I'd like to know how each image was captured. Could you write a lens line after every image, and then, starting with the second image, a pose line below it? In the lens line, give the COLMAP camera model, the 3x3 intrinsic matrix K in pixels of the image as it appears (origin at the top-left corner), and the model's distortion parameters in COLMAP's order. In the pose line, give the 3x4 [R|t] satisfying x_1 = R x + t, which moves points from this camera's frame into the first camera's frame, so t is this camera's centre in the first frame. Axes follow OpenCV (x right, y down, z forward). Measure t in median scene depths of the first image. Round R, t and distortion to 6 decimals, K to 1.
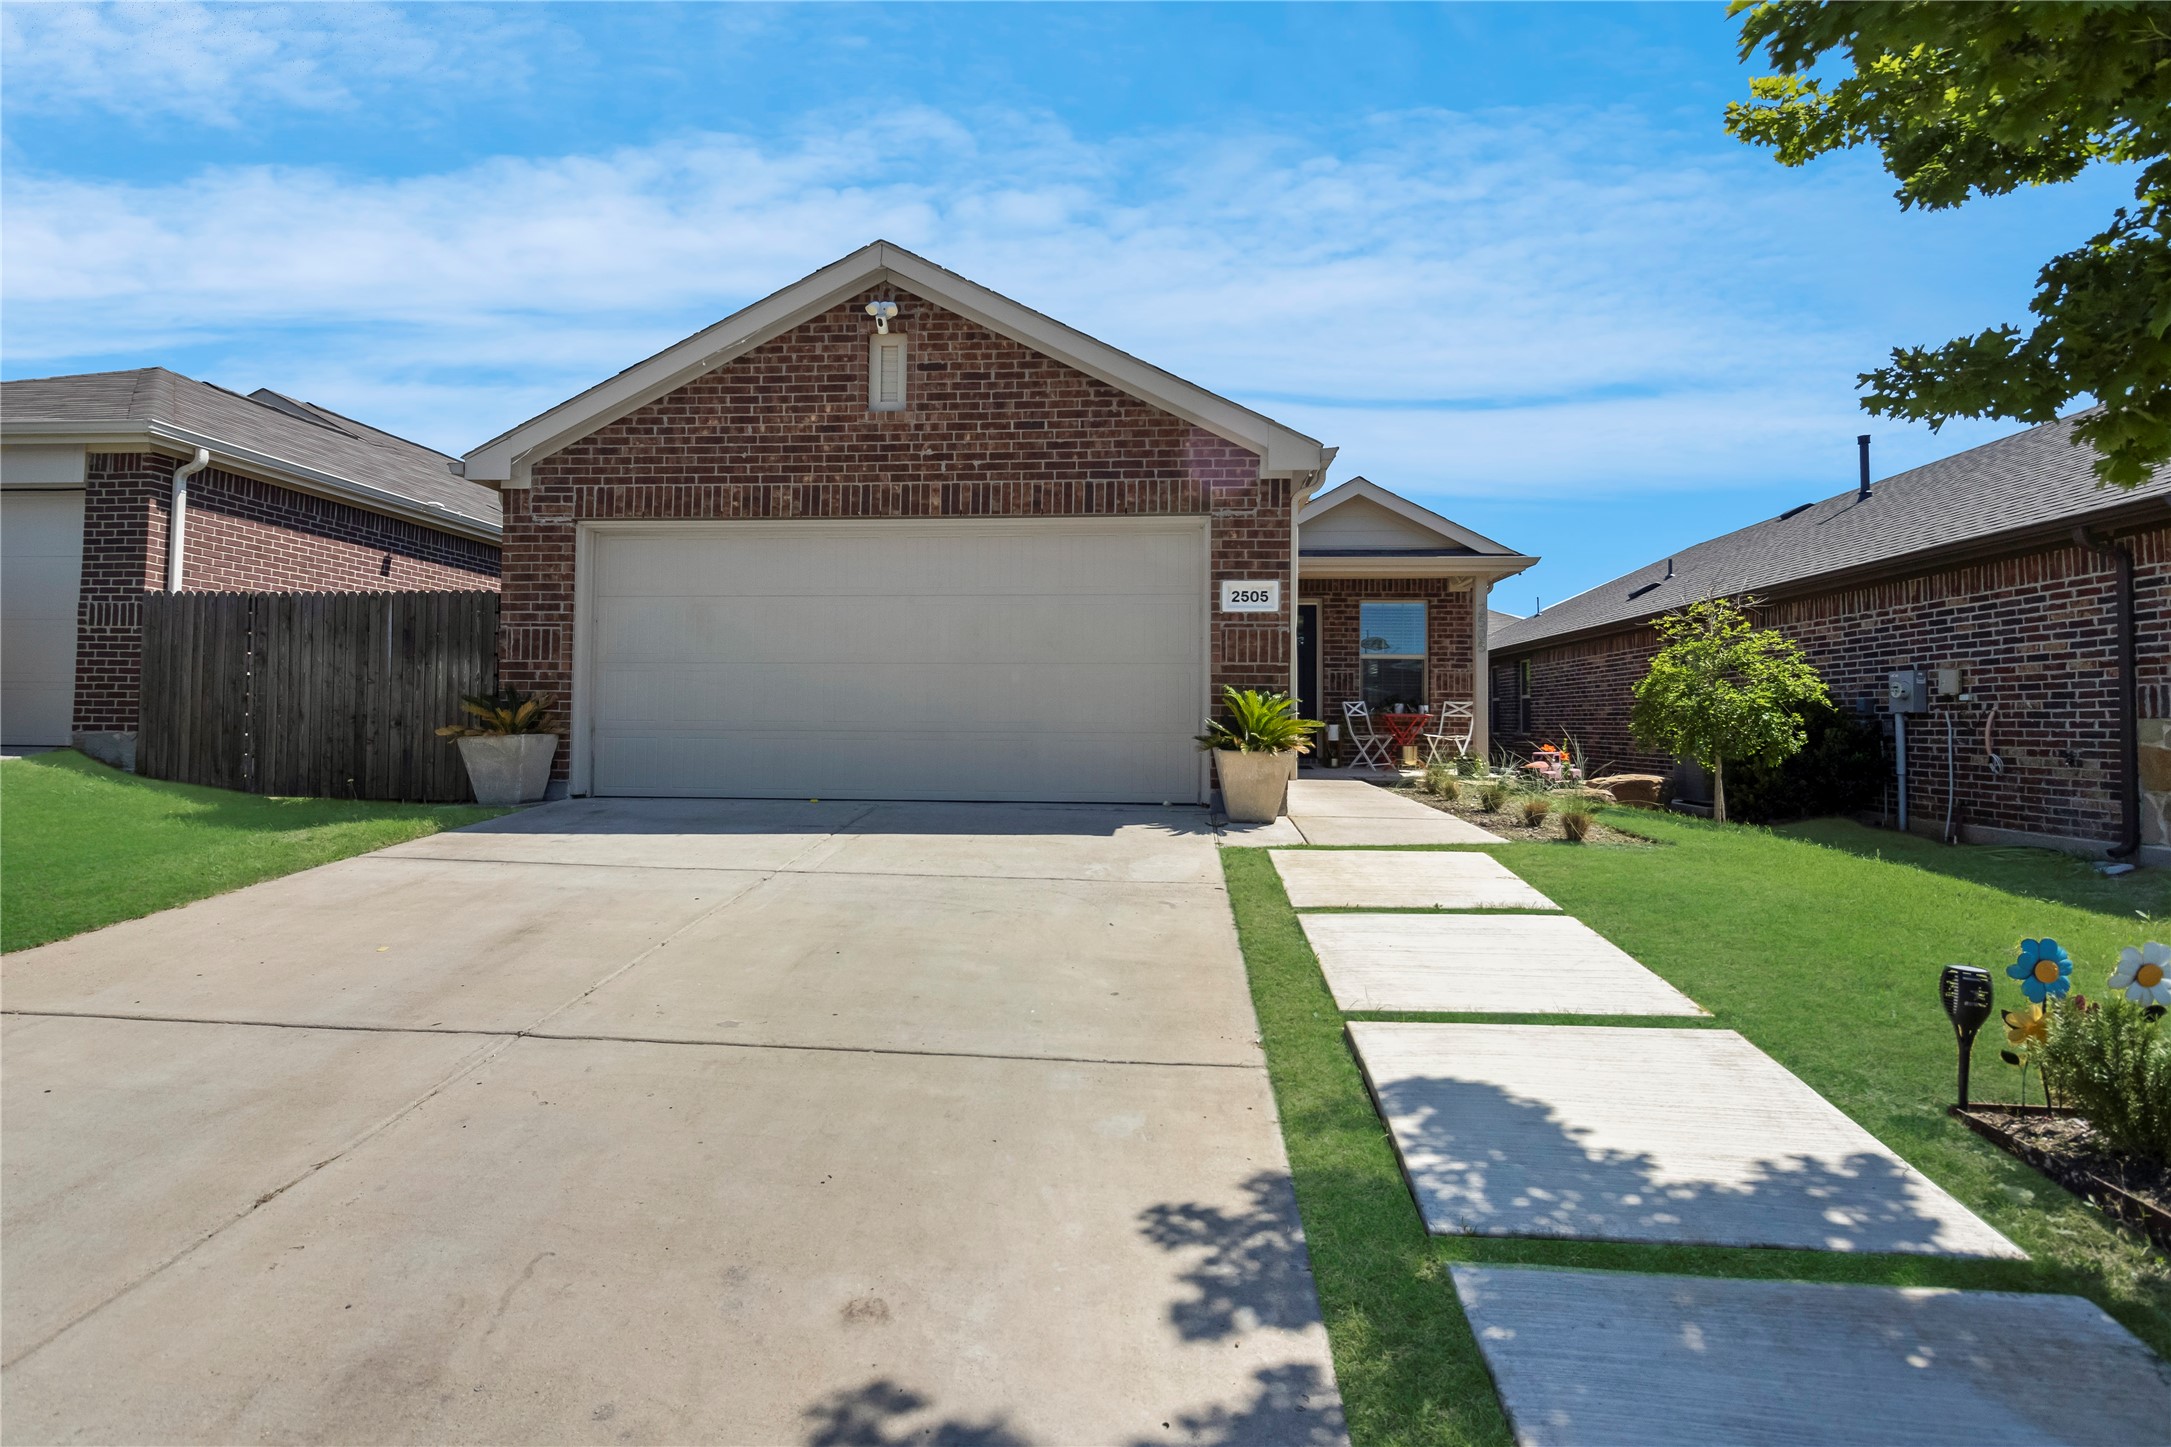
lens RADIAL K [[1037.1, 0, 1079.8], [0, 1037.1, 686.0], [0, 0, 1]] dist [0.000840, -0.000087]
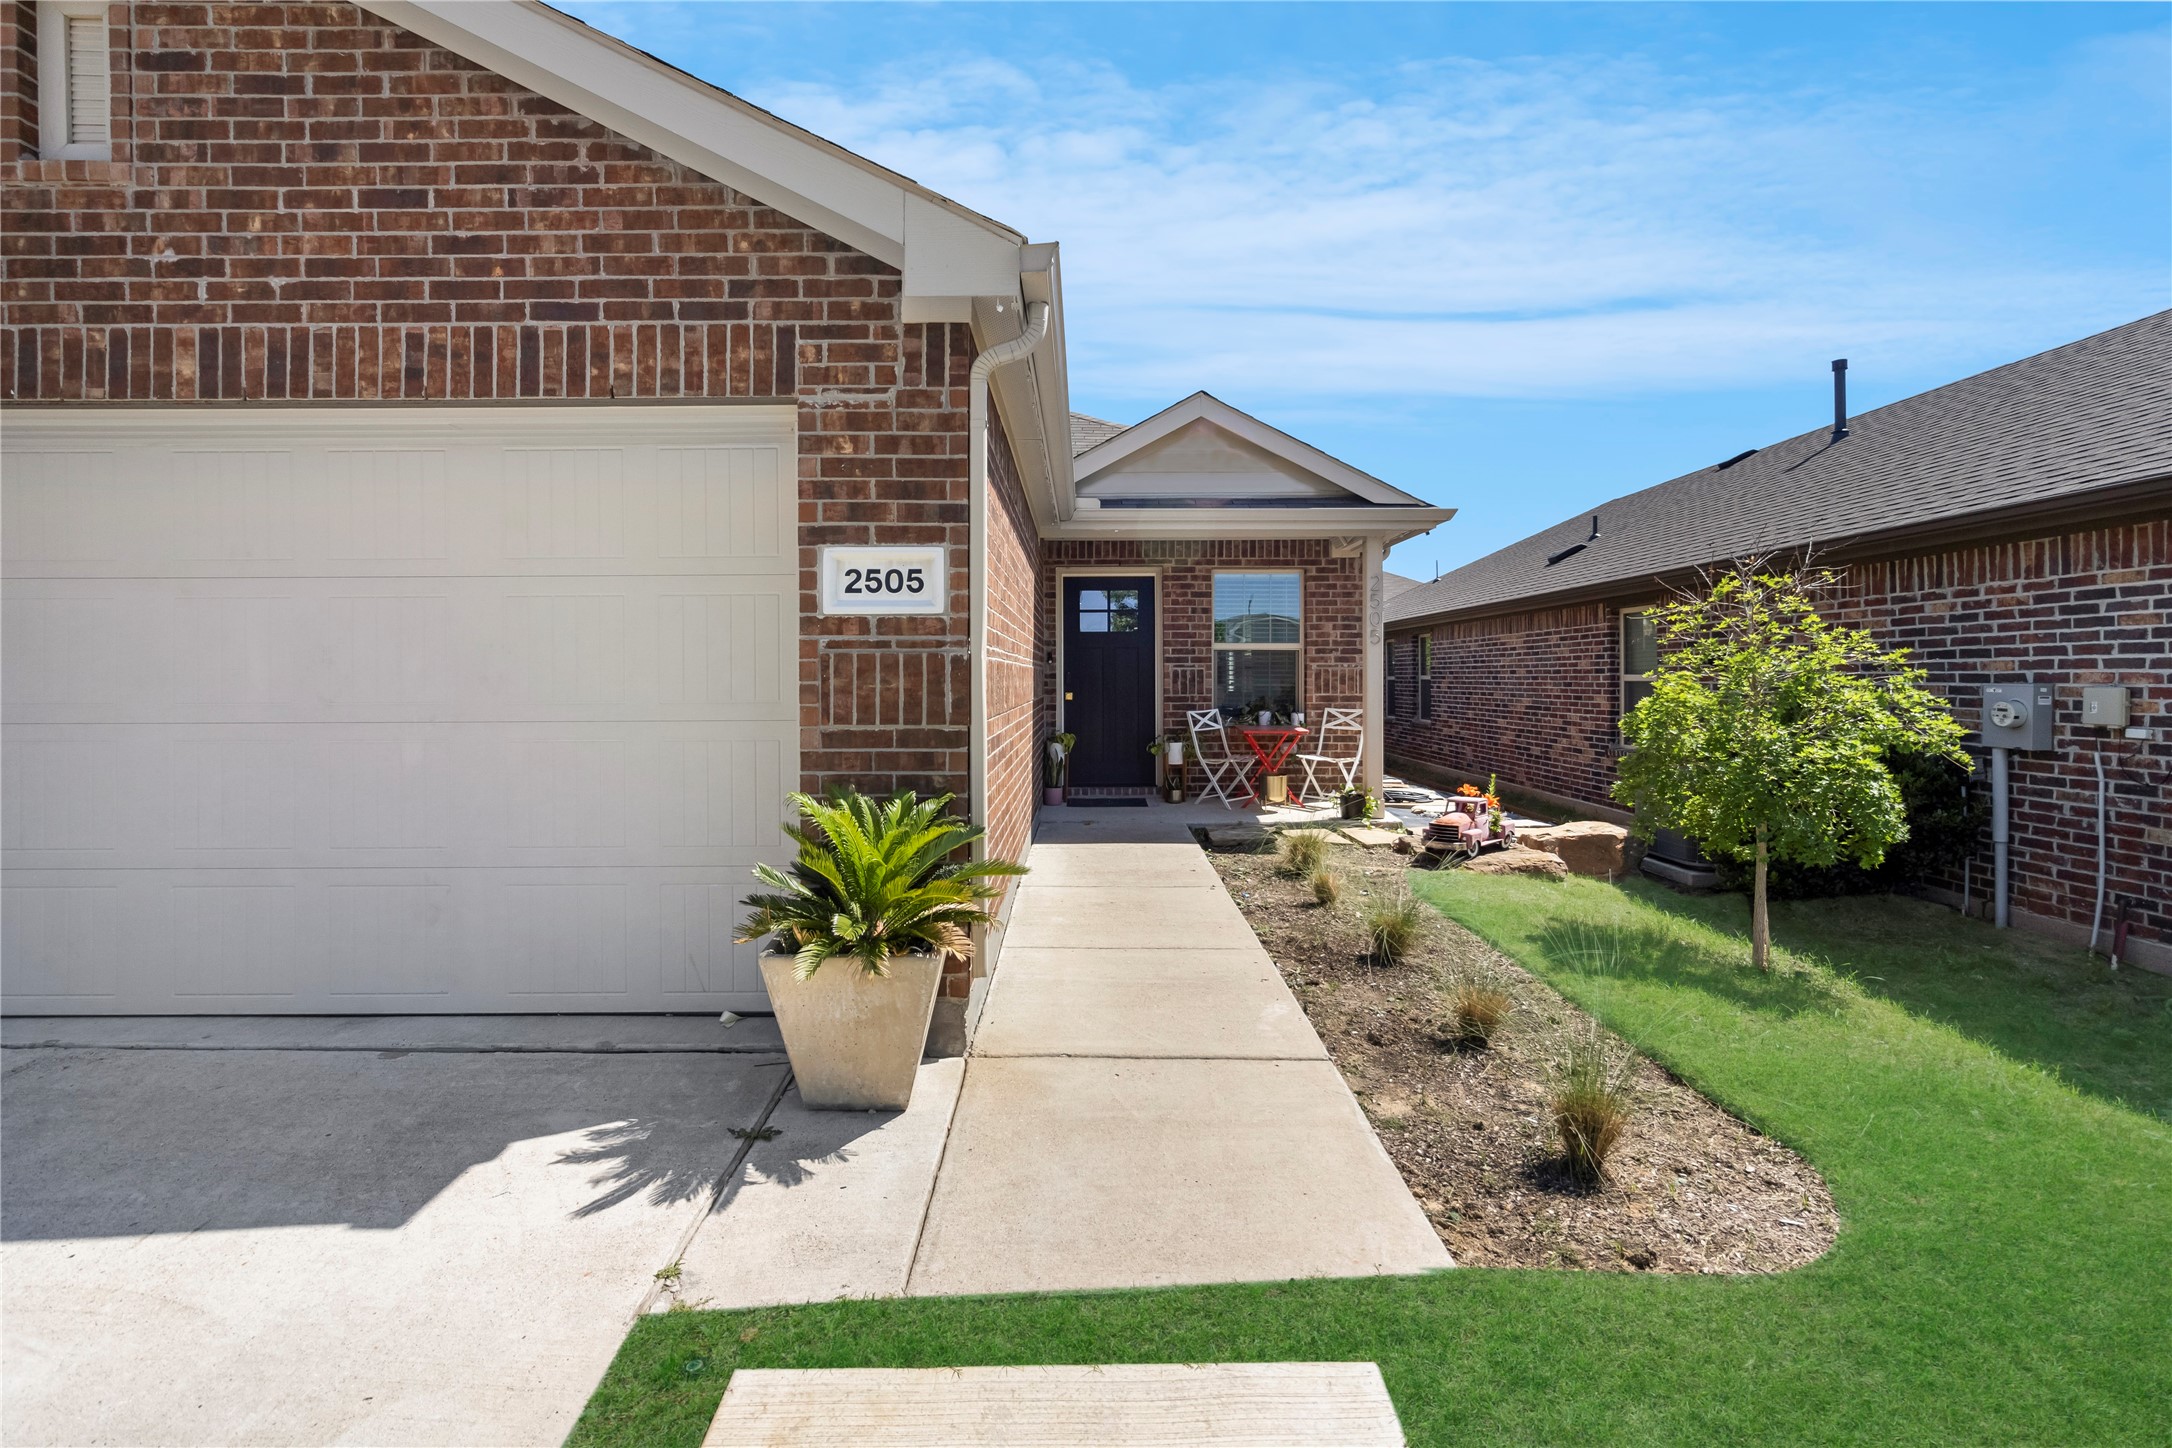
lens RADIAL K [[1004.1, 0, 1079.0], [0, 1004.1, 680.1], [0, 0, 1]] dist [0.004765, 0.000533]
pose [[0.996560, -0.011964, 0.082008, 0.206890], [0.008966, 0.999281, 0.036830, -0.056126], [-0.082390, -0.035968, 0.995951, 0.529947]]
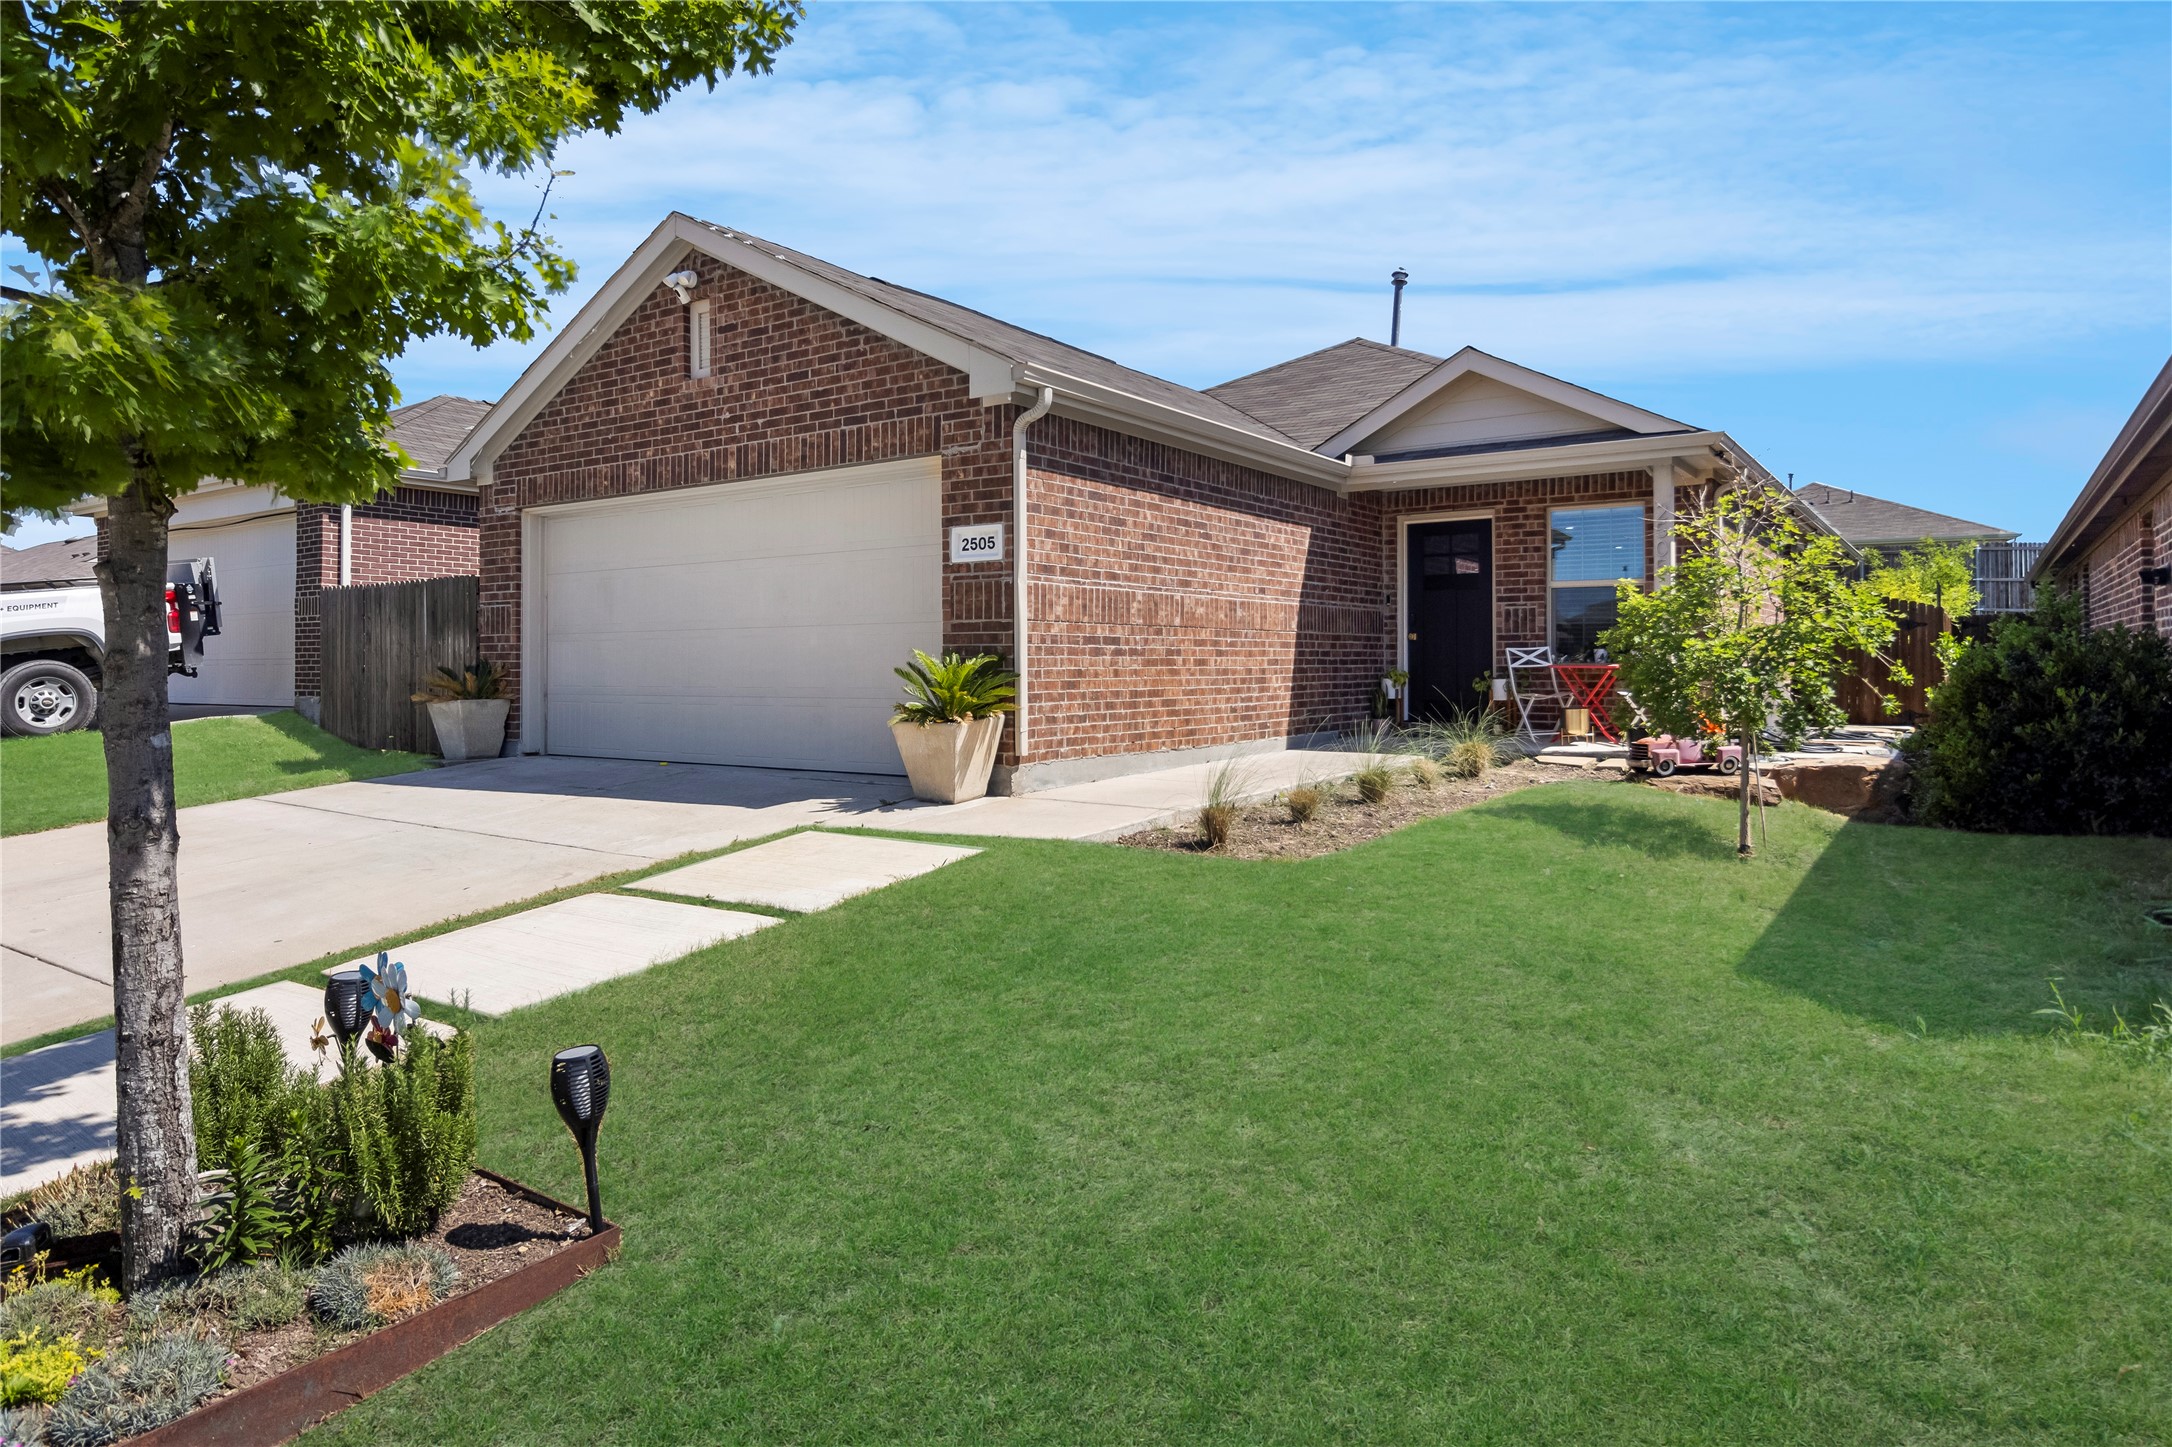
lens RADIAL K [[1255.6, 0, 1078.9], [0, 1255.6, 654.0], [0, 0, 1]] dist [-0.002146, -0.000189]
pose [[0.869492, -0.016581, -0.493668, 0.734606], [0.029332, 0.999406, 0.018094, -0.009836], [0.493075, -0.030213, 0.869462, 0.117338]]
